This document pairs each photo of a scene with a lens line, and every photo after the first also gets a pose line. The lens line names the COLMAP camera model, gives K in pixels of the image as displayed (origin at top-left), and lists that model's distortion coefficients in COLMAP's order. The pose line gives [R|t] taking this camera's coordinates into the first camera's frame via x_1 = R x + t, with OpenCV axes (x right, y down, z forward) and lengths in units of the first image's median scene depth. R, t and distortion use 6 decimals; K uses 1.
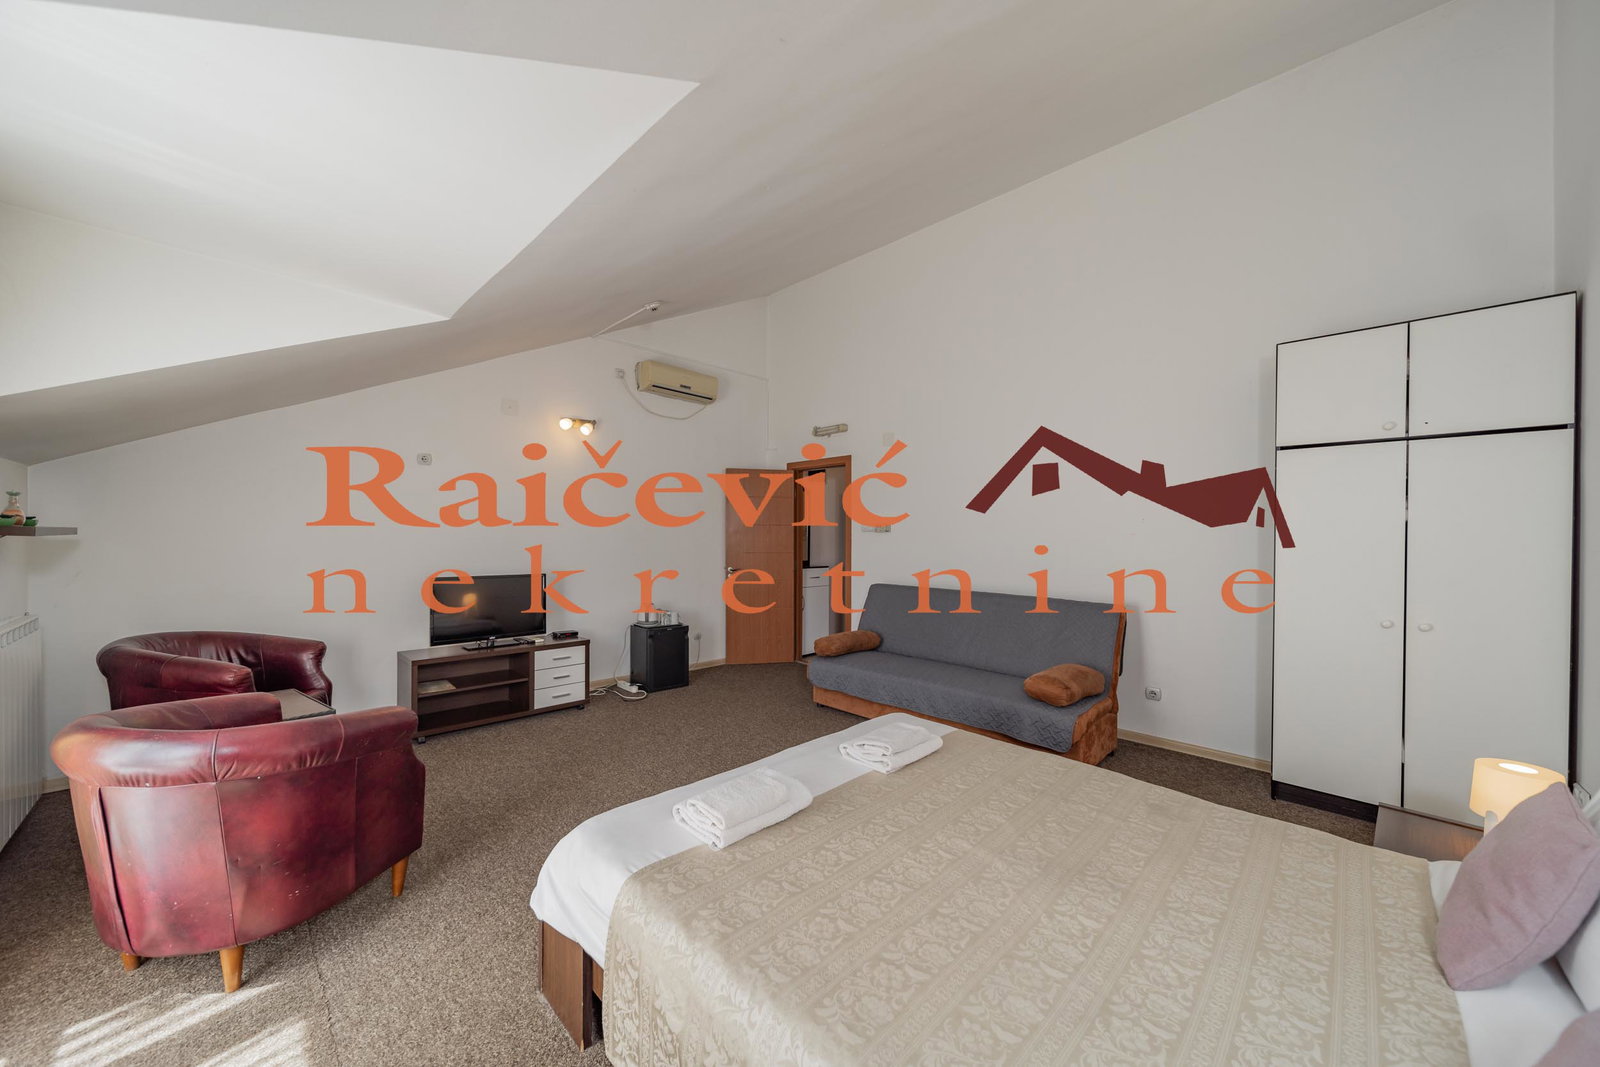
lens RADIAL K [[563.3, 0, 798.2], [0, 563.3, 539.4], [0, 0, 1]] dist [-0.002506, 0.000093]
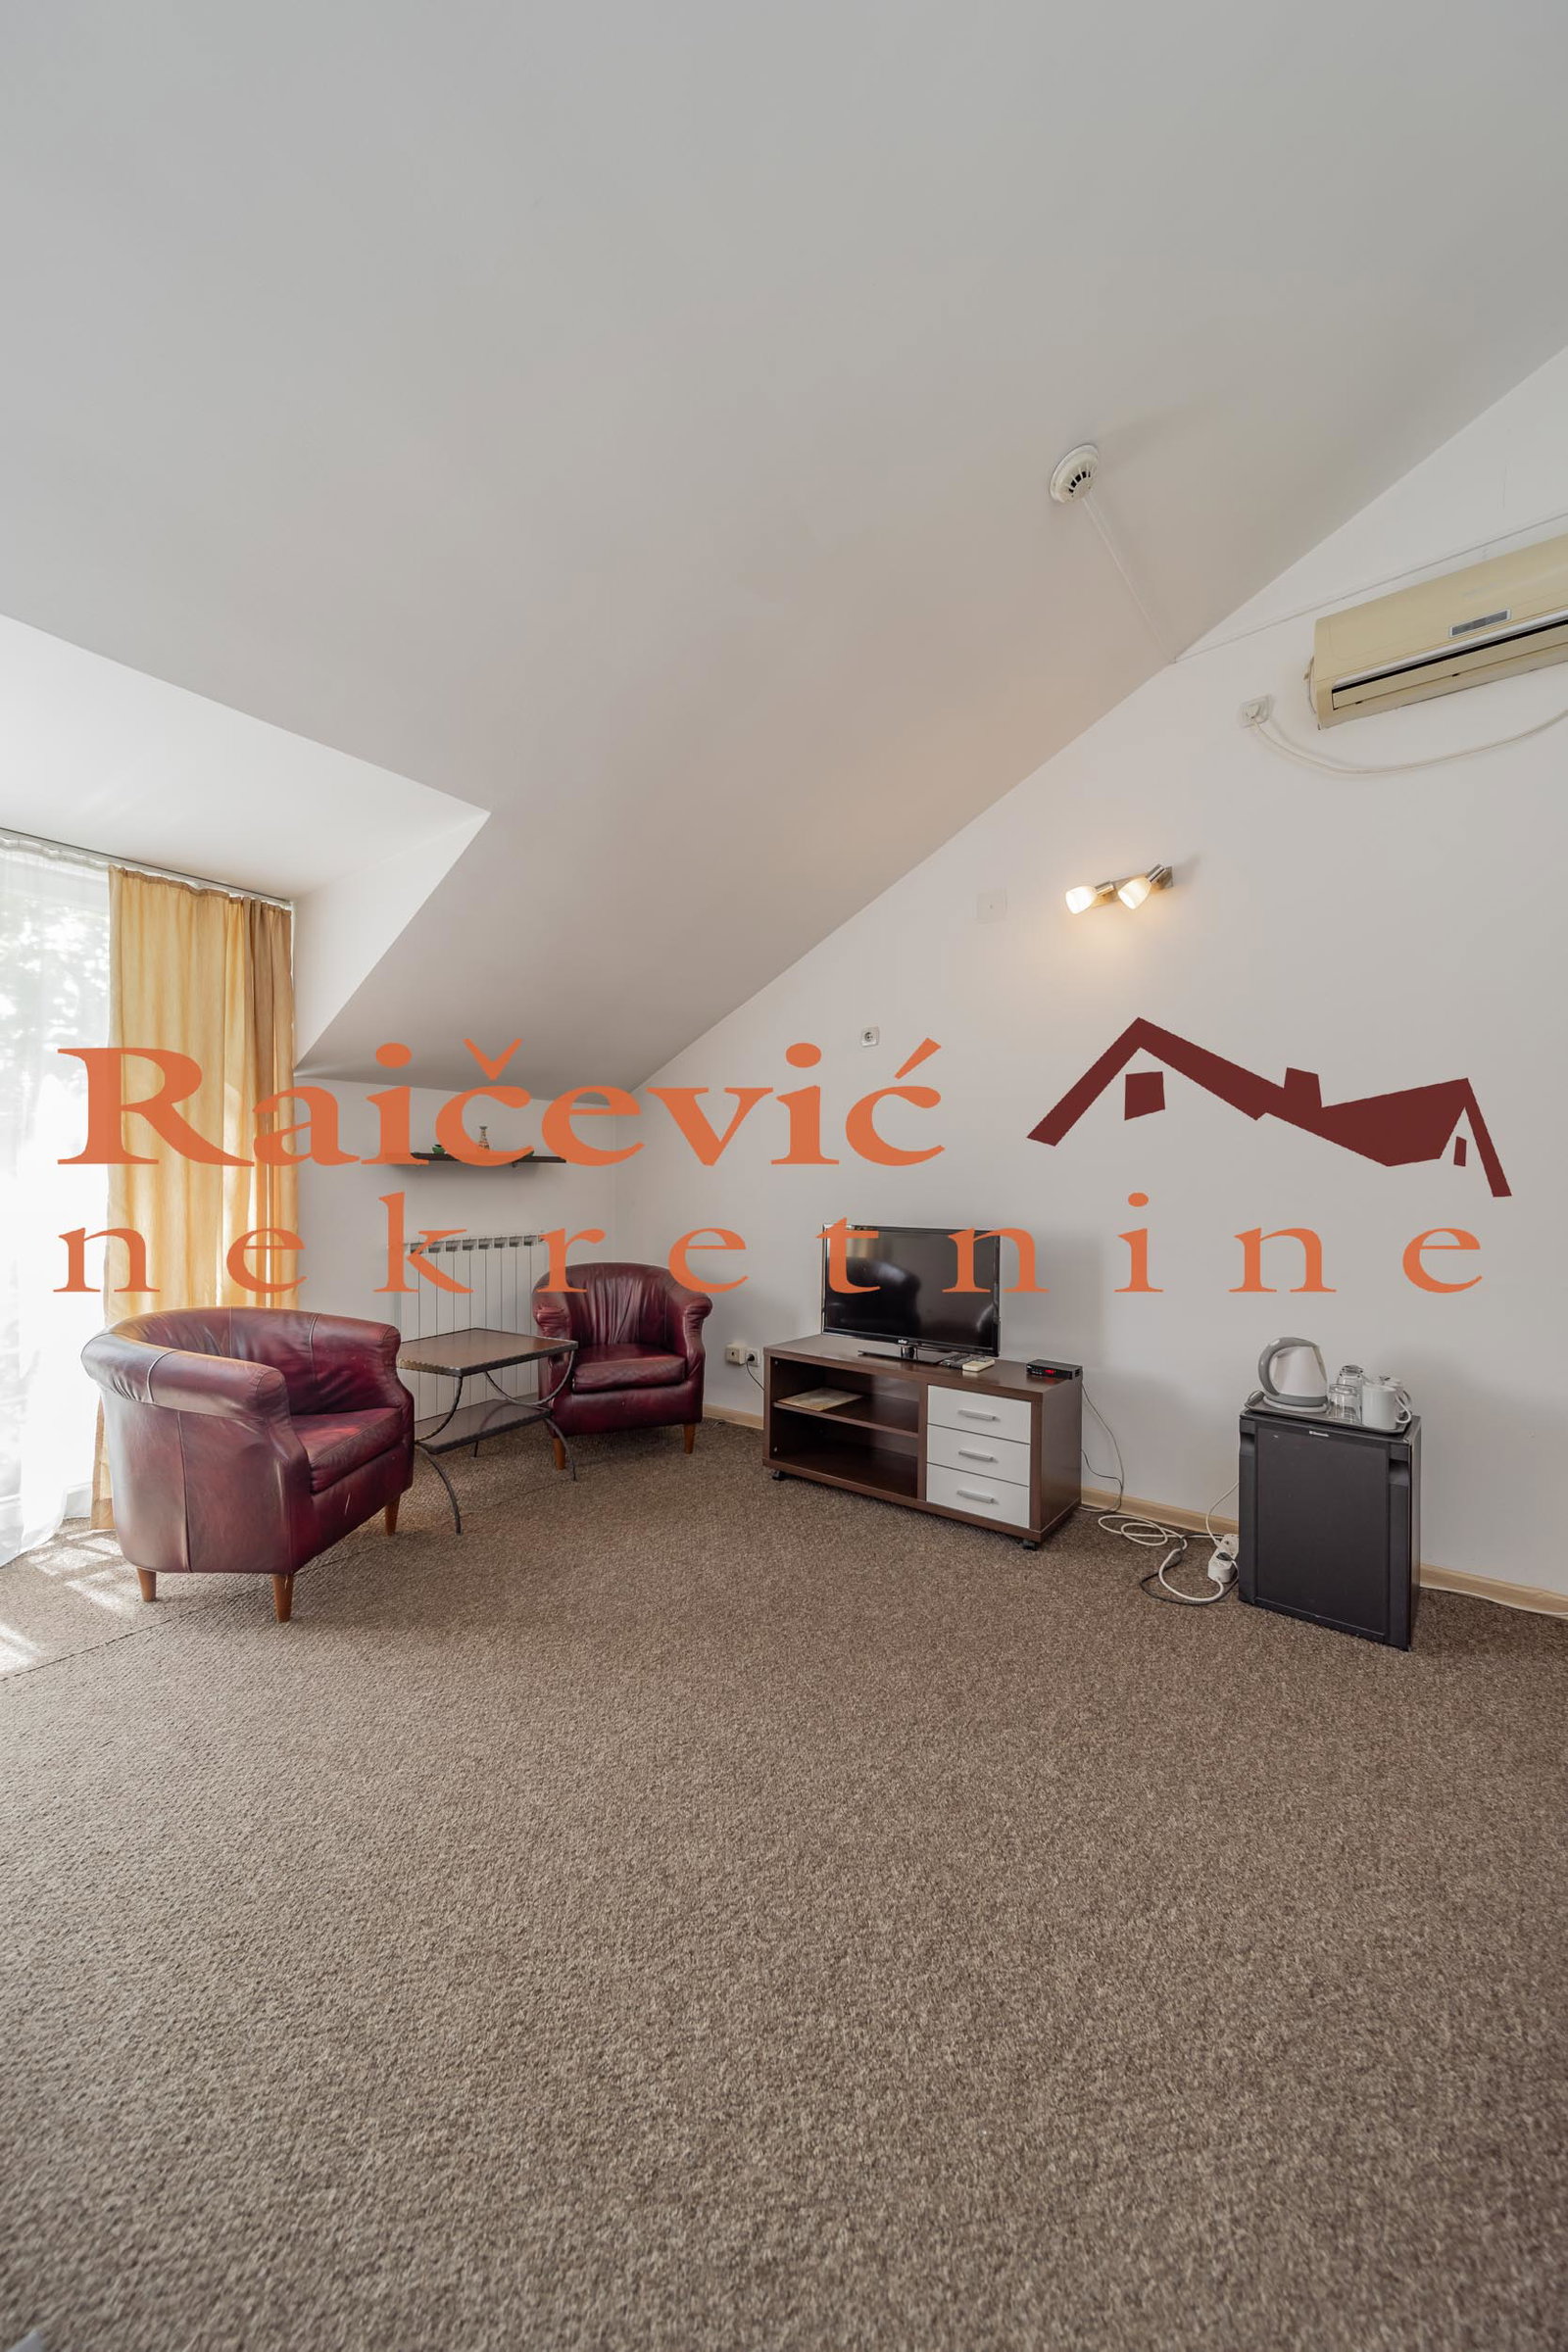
lens RADIAL K [[828.0, 0, 766.6], [0, 828.0, 1182.0], [0, 0, 1]] dist [-0.002506, 0.000093]
pose [[0.111478, -0.015911, -0.993639, 0.219214], [0.000955, 0.999873, -0.015903, 0.030077], [0.993766, 0.000824, 0.111479, 0.712344]]
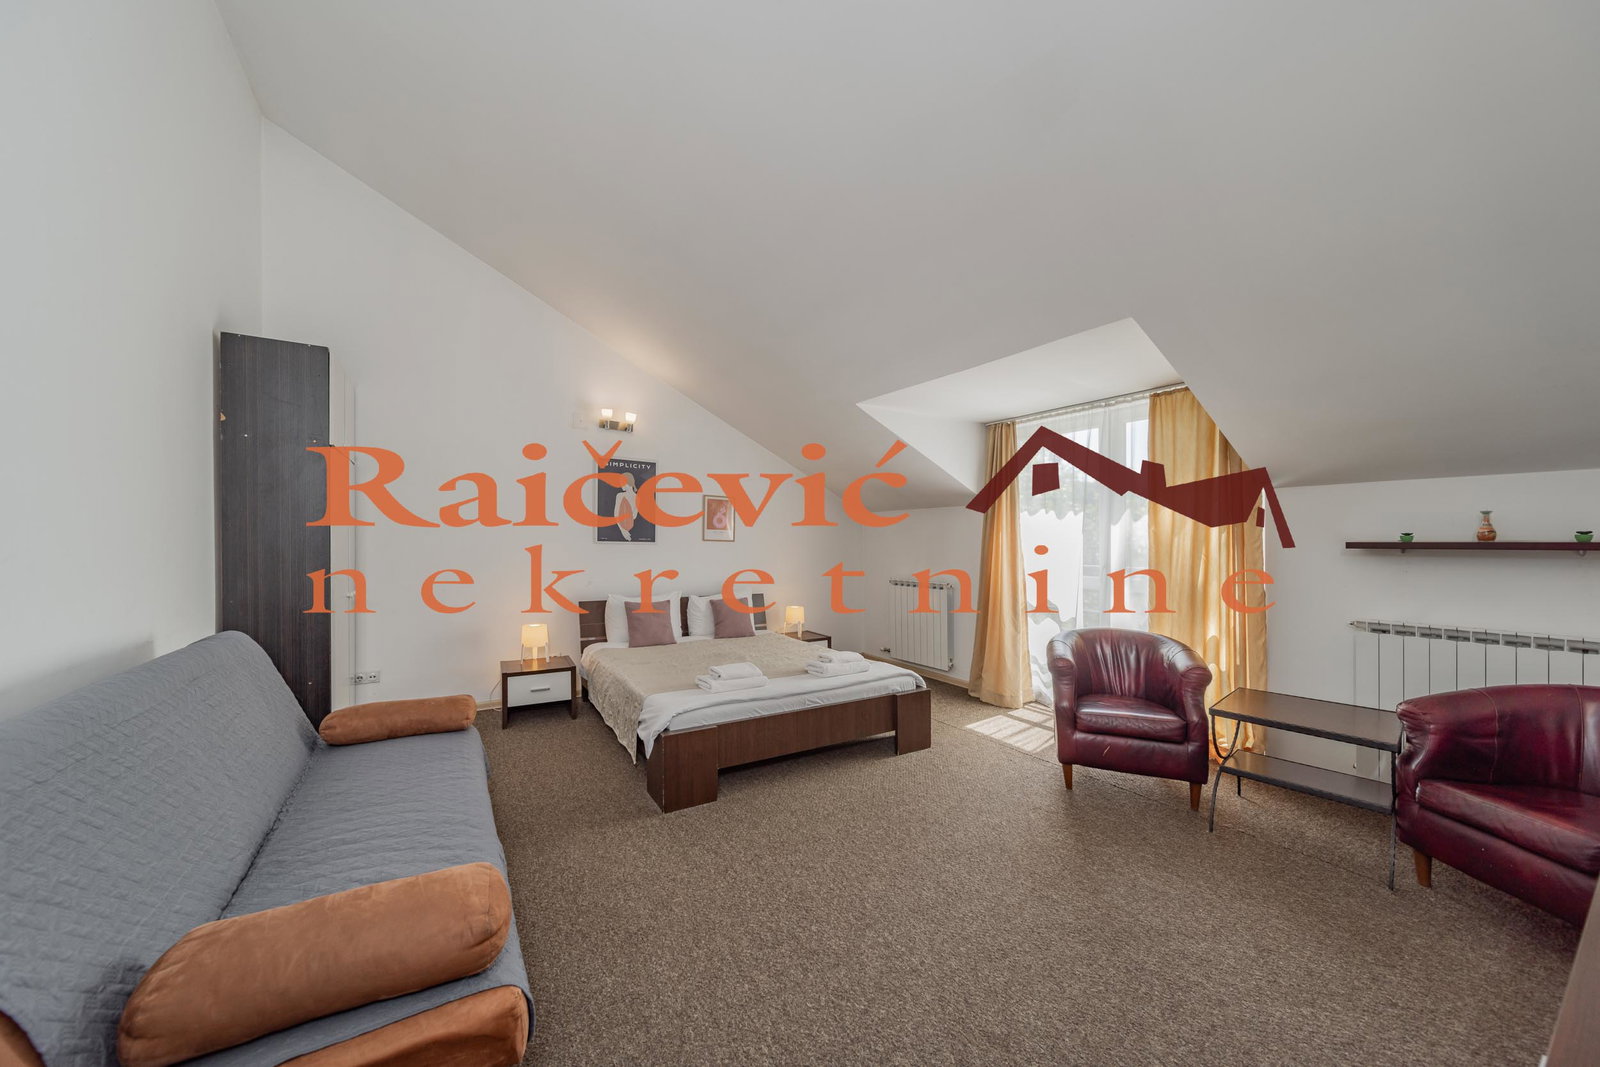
lens RADIAL K [[563.3, 0, 788.0], [0, 563.3, 540.0], [0, 0, 1]] dist [-0.002506, 0.000093]
pose [[-0.970361, -0.026072, 0.240250, -0.160329], [-0.027135, 0.999631, -0.001118, 0.004526], [-0.240132, -0.007604, -0.970710, 1.215055]]
